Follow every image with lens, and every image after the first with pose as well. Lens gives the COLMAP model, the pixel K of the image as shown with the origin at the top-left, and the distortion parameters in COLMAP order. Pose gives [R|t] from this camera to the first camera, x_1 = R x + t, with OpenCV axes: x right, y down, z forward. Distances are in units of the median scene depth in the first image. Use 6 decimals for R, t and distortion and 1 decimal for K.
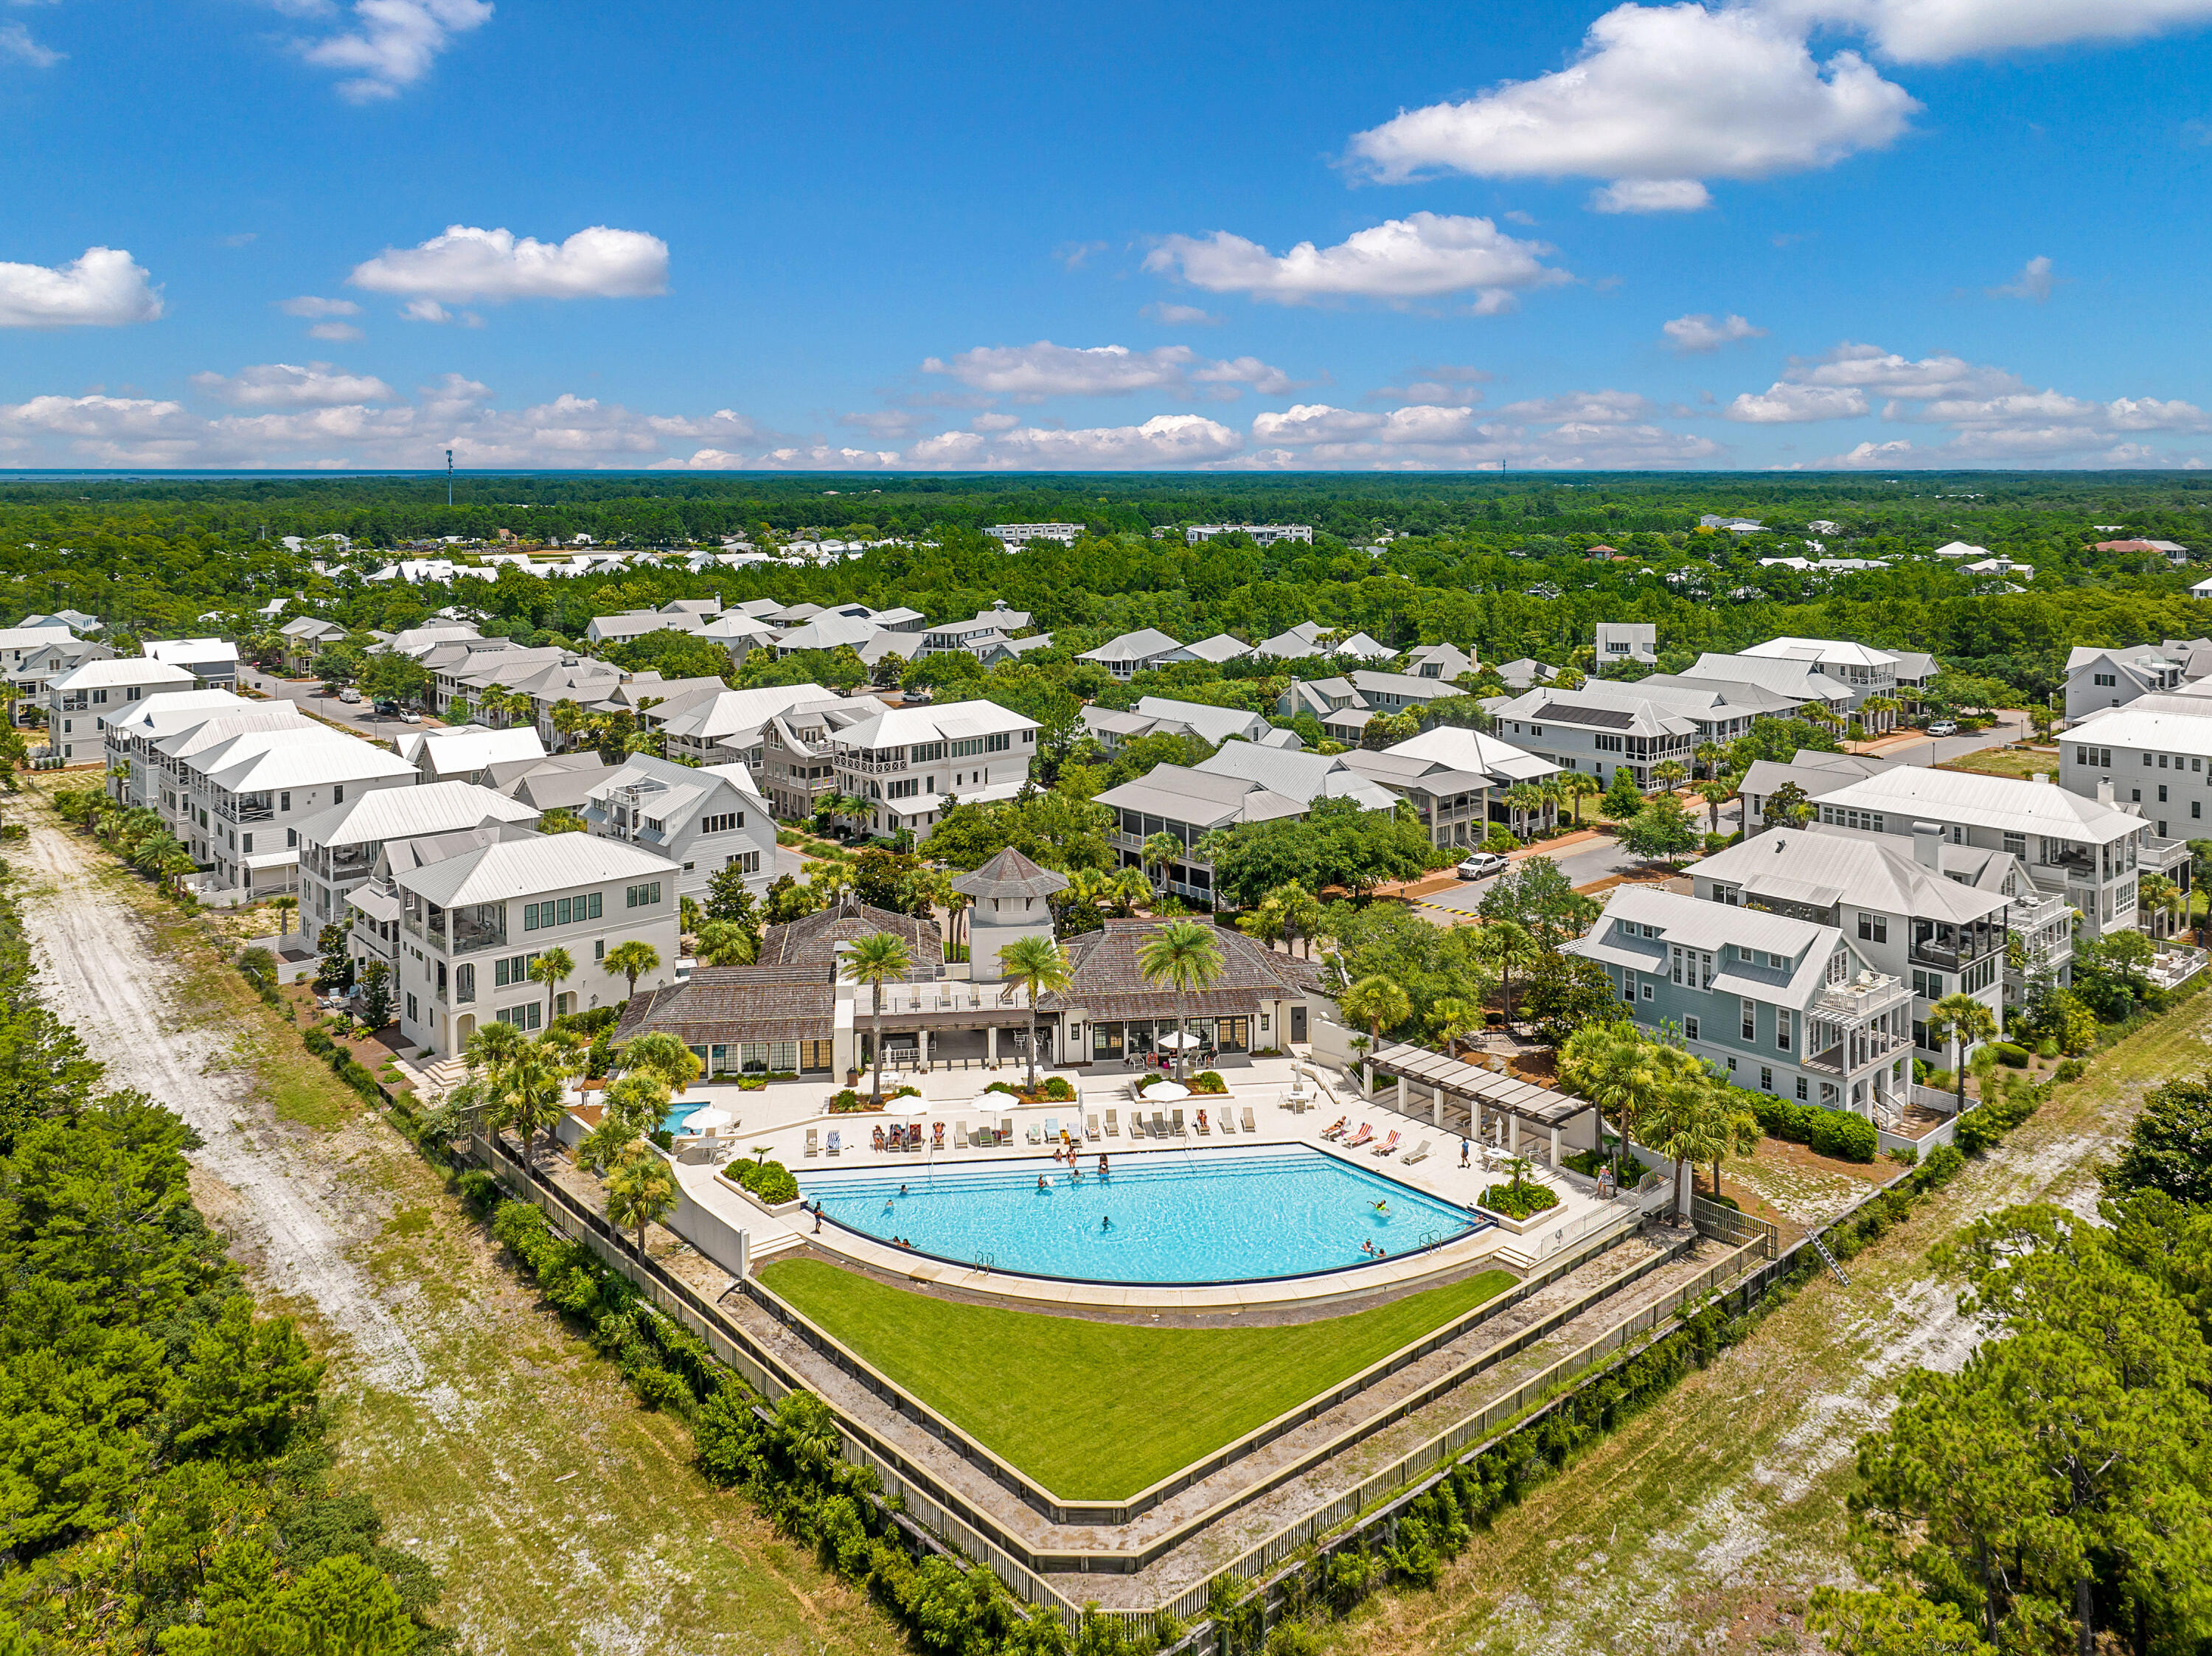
lens RADIAL K [[1546.4, 0, 1114.6], [0, 1546.4, 817.4], [0, 0, 1]] dist [-0.039401, -0.009259]
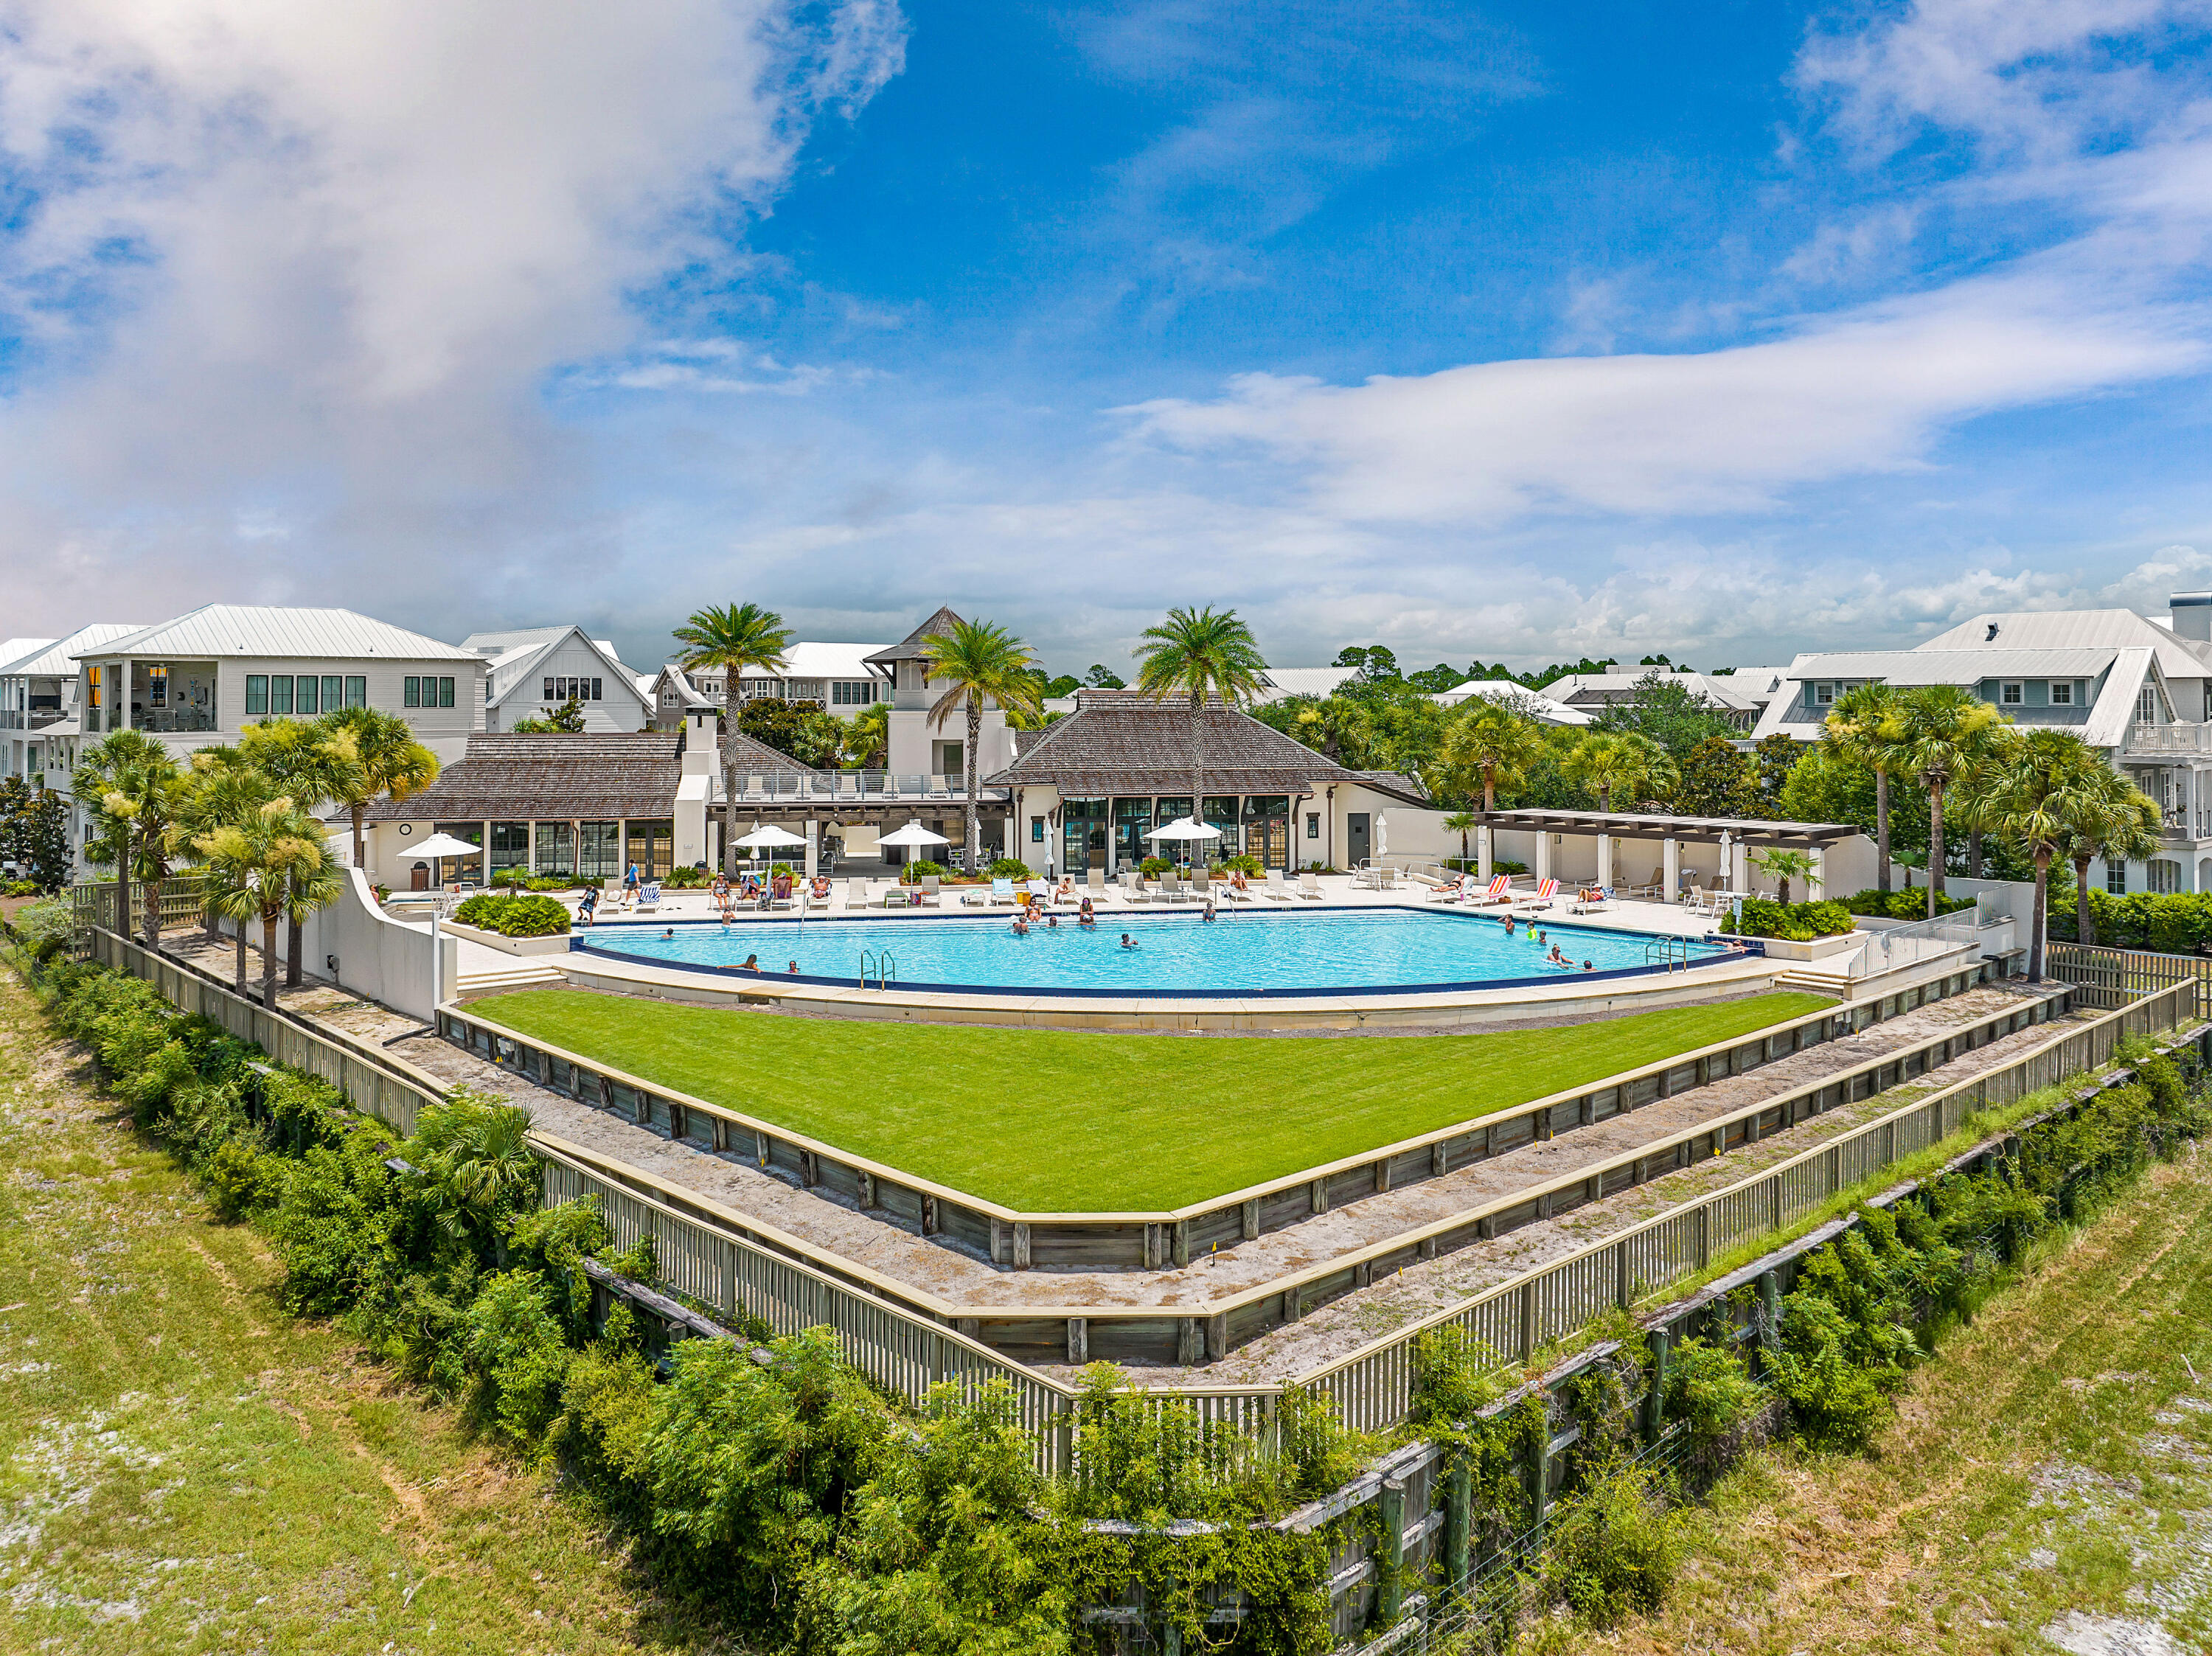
lens RADIAL K [[1559.3, 0, 1106.0], [0, 1559.3, 828.0], [0, 0, 1]] dist [-0.057684, 0.026244]
pose [[0.999708, -0.002451, 0.024052, -0.019847], [0.005272, 0.993009, -0.117918, 0.372569], [-0.023594, 0.118010, 0.992732, 0.543175]]
